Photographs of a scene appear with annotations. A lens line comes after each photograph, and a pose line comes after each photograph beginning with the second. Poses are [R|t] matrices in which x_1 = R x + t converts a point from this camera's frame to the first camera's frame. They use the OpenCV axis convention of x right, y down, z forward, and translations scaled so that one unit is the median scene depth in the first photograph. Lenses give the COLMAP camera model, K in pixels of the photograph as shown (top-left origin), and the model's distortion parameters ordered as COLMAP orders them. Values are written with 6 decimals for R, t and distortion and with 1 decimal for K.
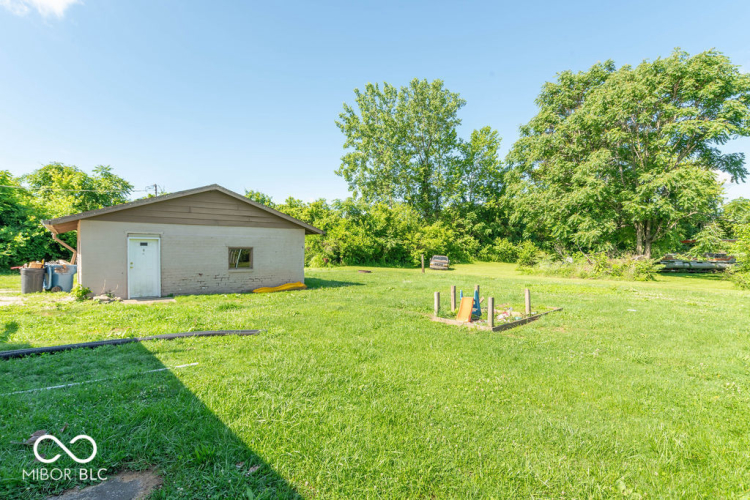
lens RADIAL K [[379.4, 0, 373.5], [0, 379.4, 250.4], [0, 0, 1]] dist [-0.001864, 0.000116]
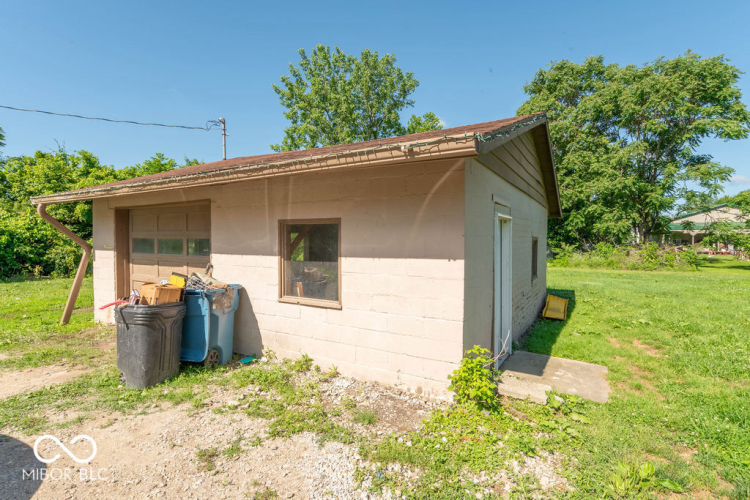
lens RADIAL K [[385.1, 0, 375.1], [0, 385.1, 240.1], [0, 0, 1]] dist [0.001562, 0.000859]
pose [[0.938315, -0.003802, 0.345762, -0.294292], [0.003684, 0.999993, 0.000997, -0.005194], [-0.345763, 0.000338, 0.938322, 0.215801]]
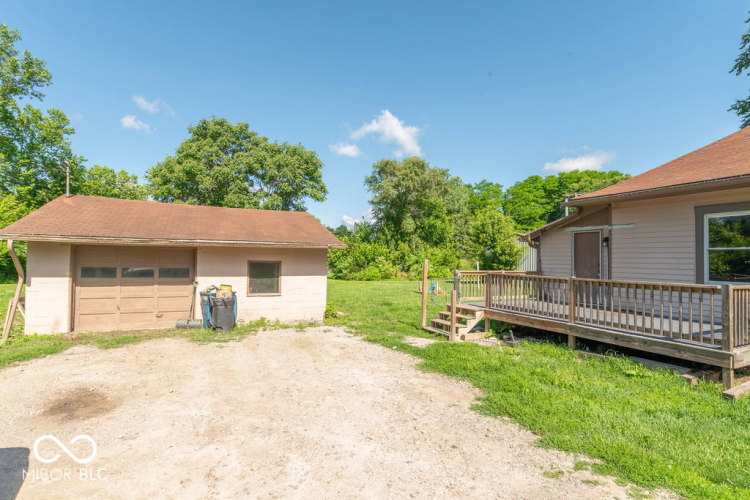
lens RADIAL K [[379.4, 0, 373.5], [0, 379.4, 250.4], [0, 0, 1]] dist [-0.001864, 0.000116]
pose [[0.252241, 0.017452, 0.967507, -0.565424], [-0.012426, 0.999813, -0.014795, -0.017771], [-0.967585, -0.008290, 0.252411, 0.179224]]
